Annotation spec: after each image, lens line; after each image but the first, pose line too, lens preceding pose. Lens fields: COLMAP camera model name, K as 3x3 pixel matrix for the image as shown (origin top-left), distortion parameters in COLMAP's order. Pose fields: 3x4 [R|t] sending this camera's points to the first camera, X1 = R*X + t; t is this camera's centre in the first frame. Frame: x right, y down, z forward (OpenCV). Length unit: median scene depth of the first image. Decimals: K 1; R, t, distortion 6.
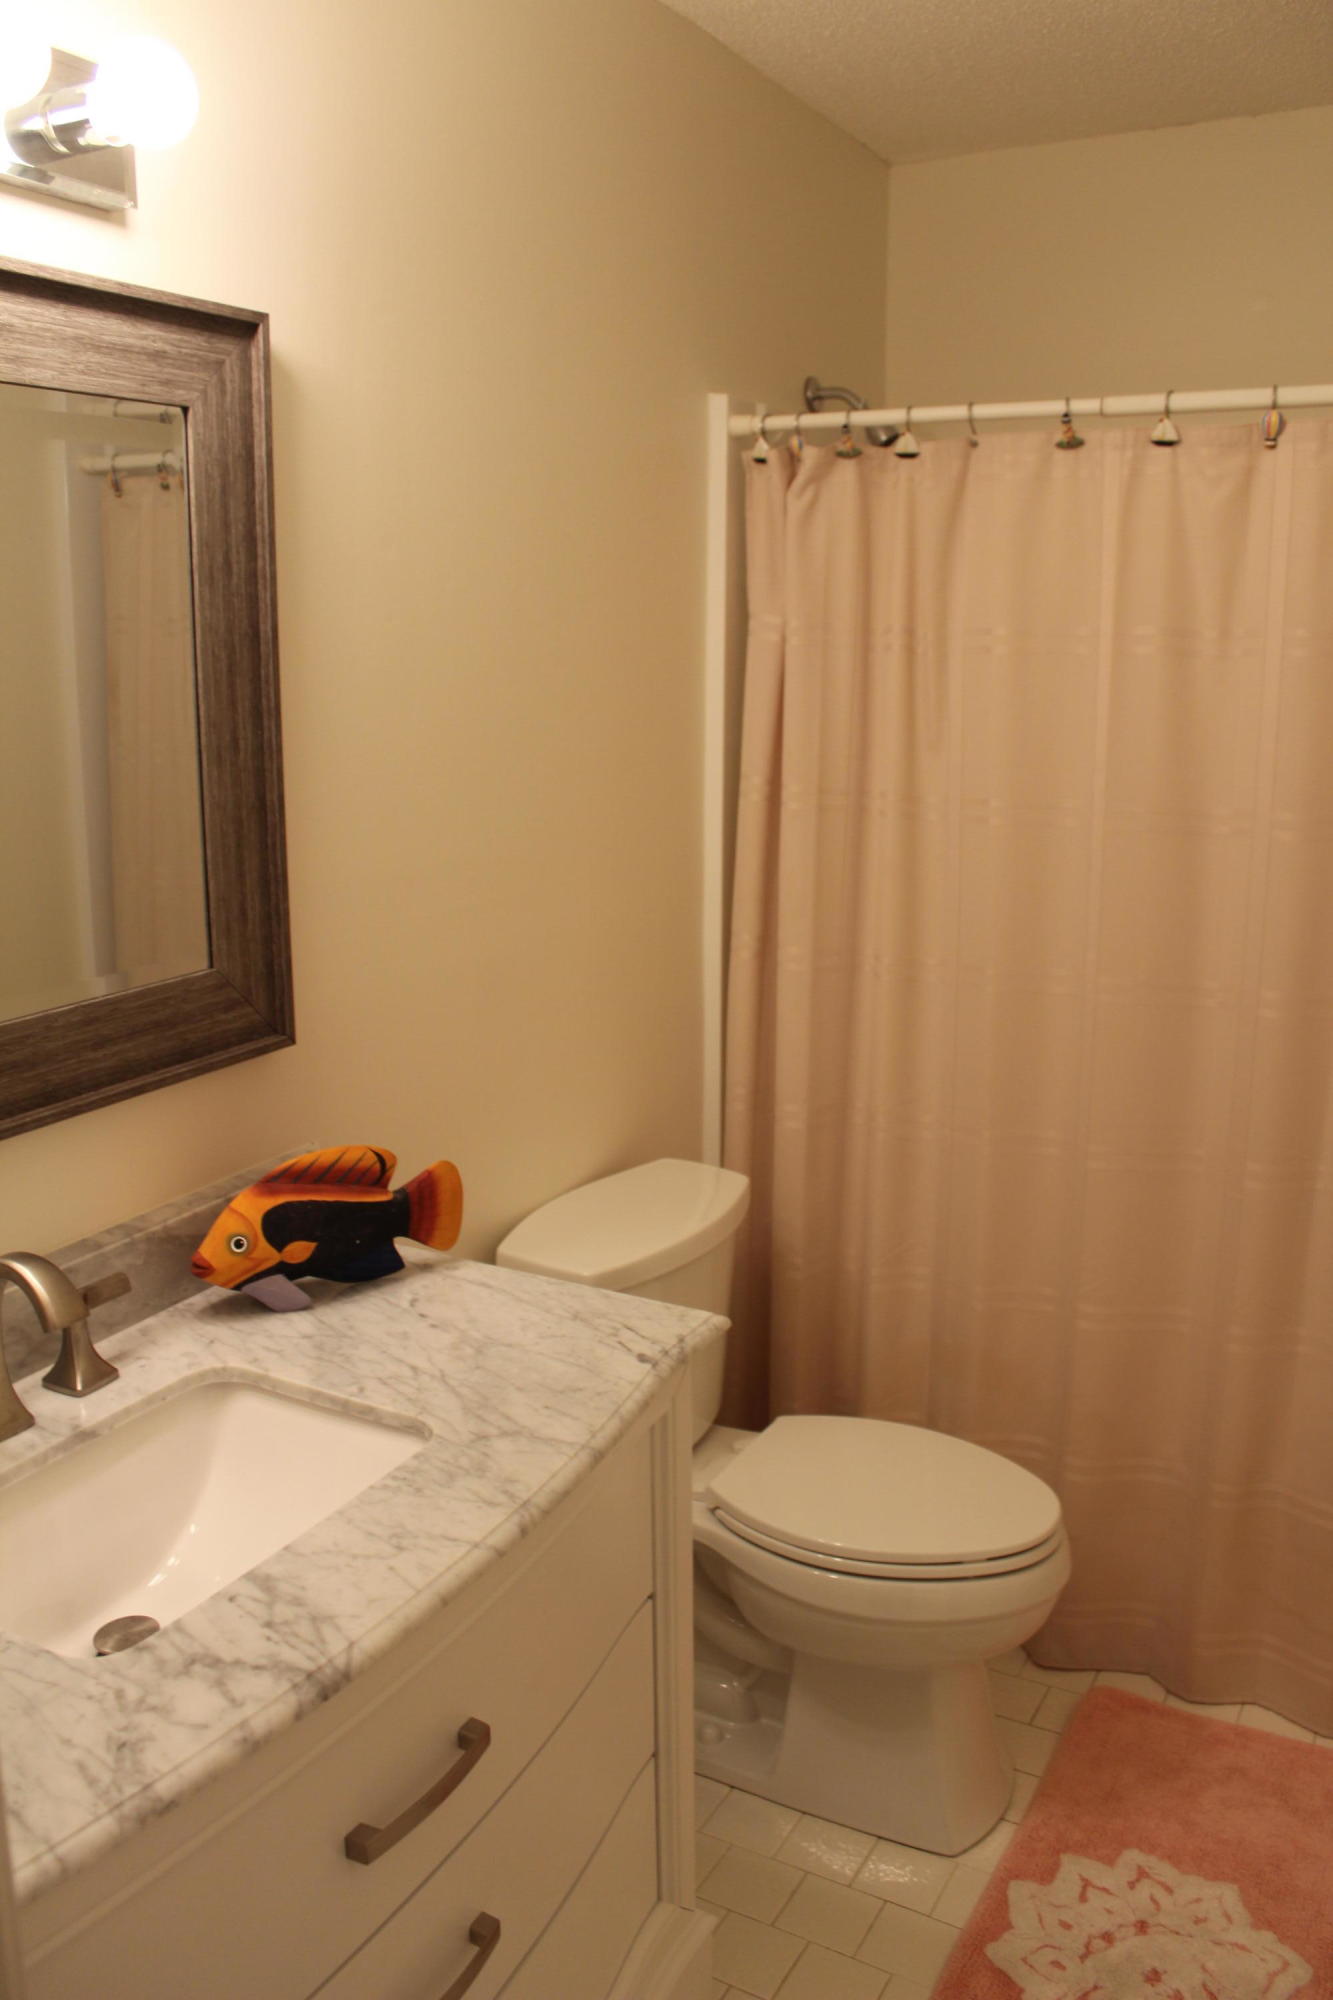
lens RADIAL K [[1649.7, 0, 666.5], [0, 1649.7, 1000.0], [0, 0, 1]] dist [-0.168980, 0.144807]
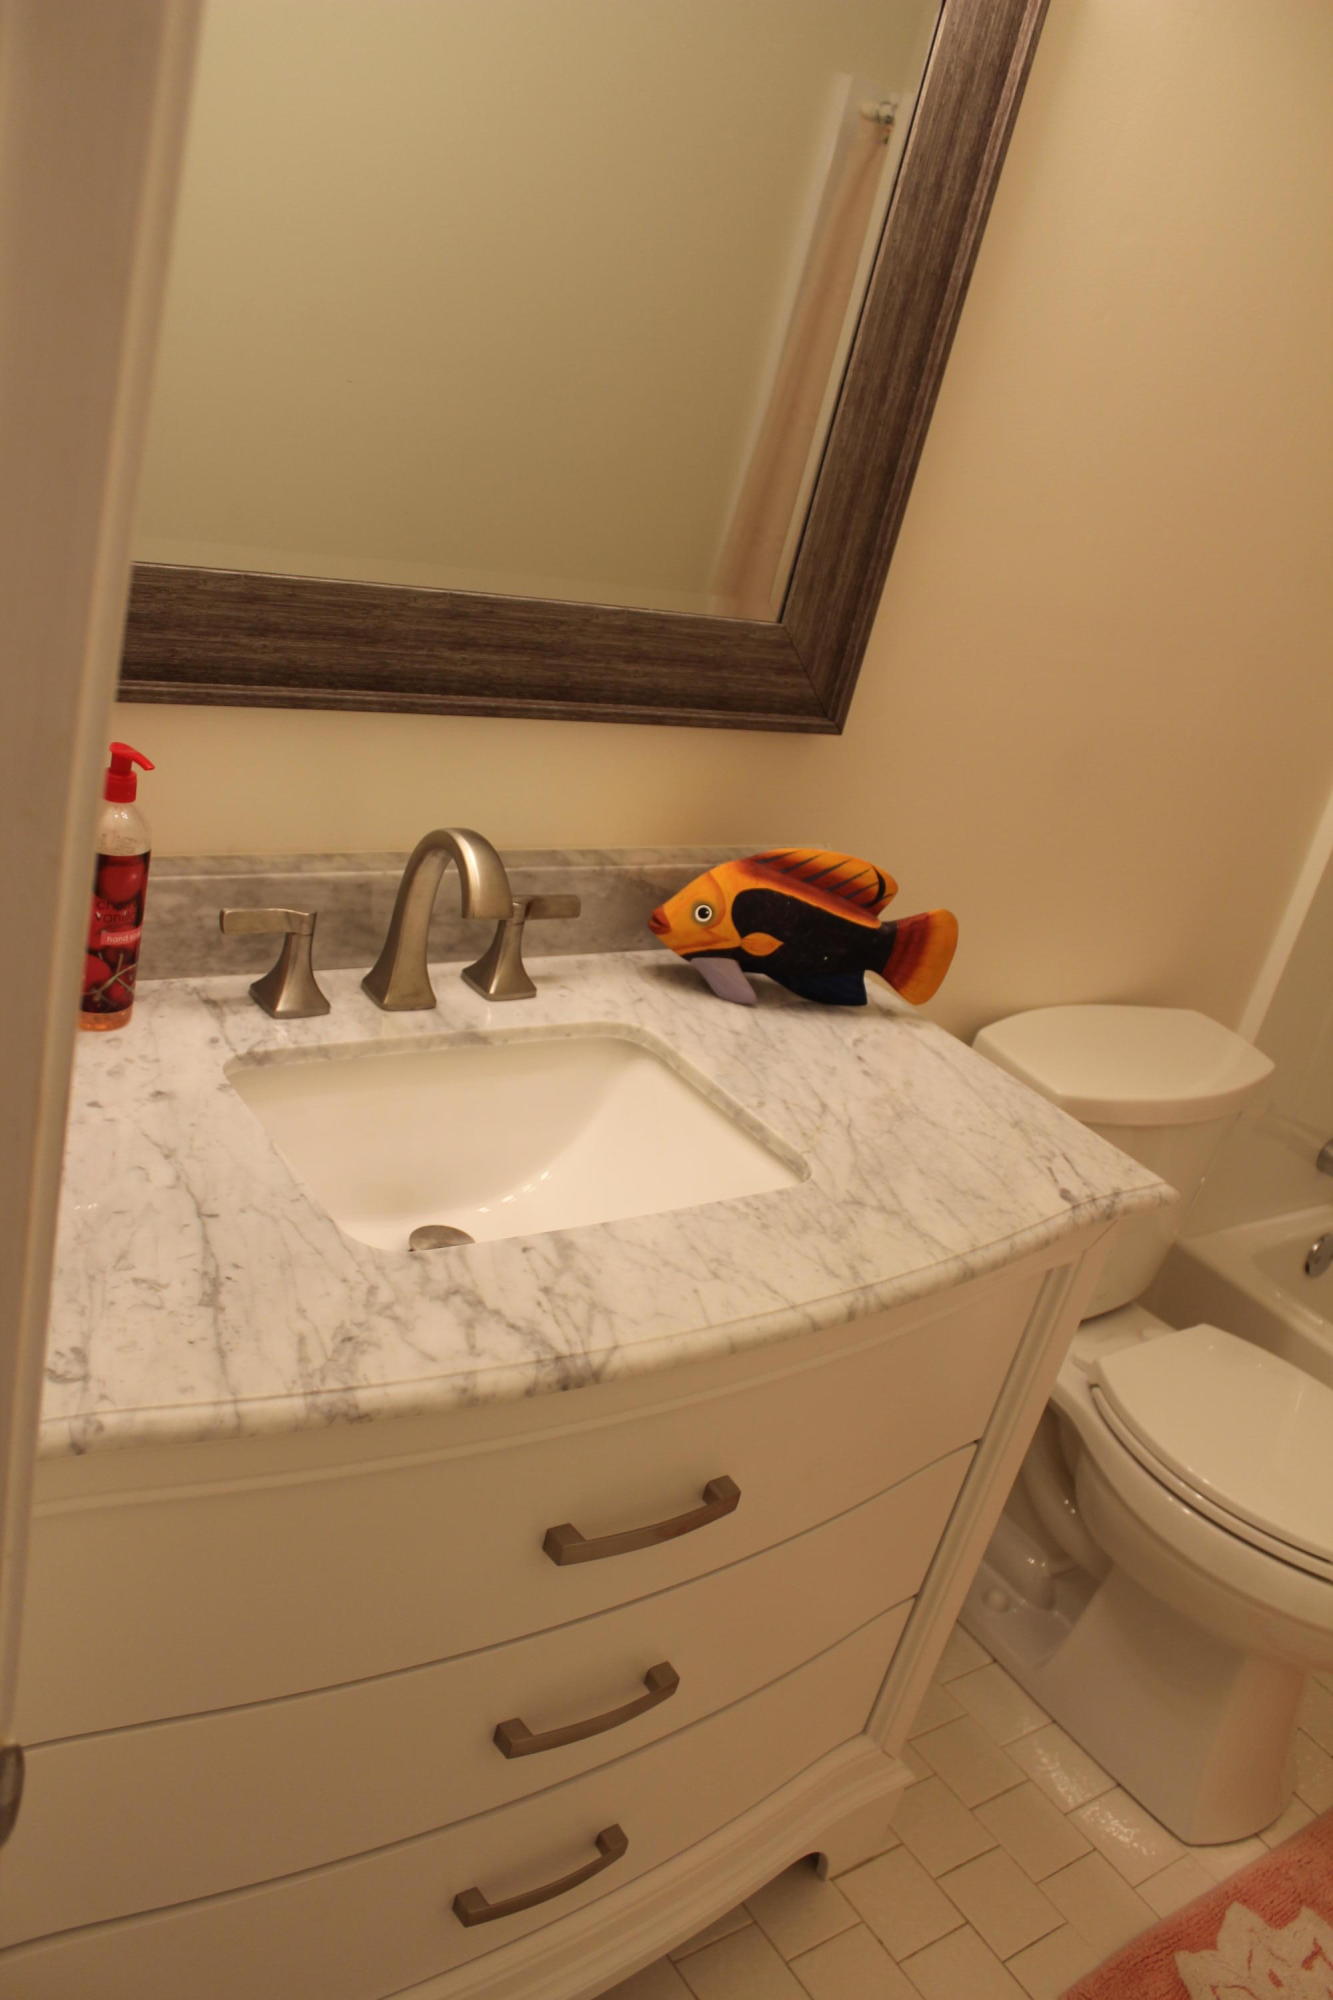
lens RADIAL K [[1636.8, 0, 658.7], [0, 1636.8, 1004.5], [0, 0, 1]] dist [-0.171089, 0.143431]
pose [[0.873585, 0.368430, -0.317976, 0.031548], [-0.320852, 0.927273, 0.192921, 0.026152], [0.365928, -0.066510, 0.928263, 0.118542]]
